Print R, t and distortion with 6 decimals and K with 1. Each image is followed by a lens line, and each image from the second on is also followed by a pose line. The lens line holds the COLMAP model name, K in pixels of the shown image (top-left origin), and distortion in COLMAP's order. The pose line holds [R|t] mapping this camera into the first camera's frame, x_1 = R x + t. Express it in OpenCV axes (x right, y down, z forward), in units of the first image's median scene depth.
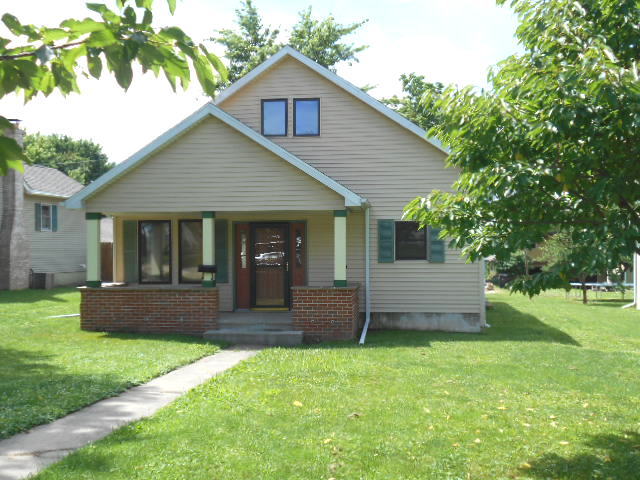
lens RADIAL K [[705.9, 0, 318.9], [0, 705.9, 239.1], [0, 0, 1]] dist [0.026924, 0.000000]
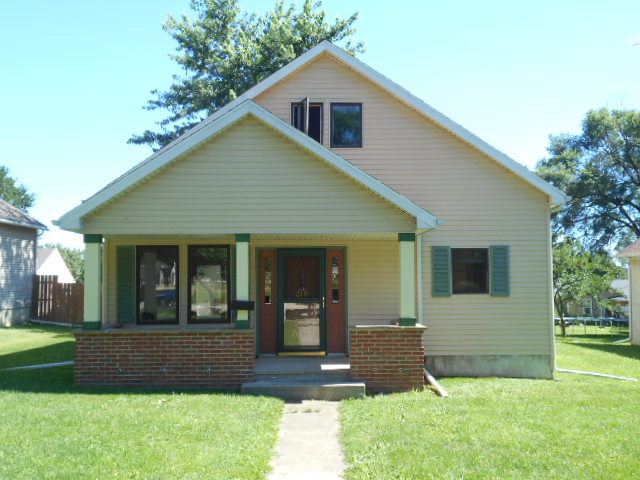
lens RADIAL K [[705.9, 0, 322.6], [0, 705.9, 241.4], [0, 0, 1]] dist [0.026924, 0.000000]
pose [[0.986803, 0.007794, 0.161740, -0.186318], [-0.000532, 0.998992, -0.044894, 0.005197], [-0.161927, 0.044215, 0.985812, 0.180822]]
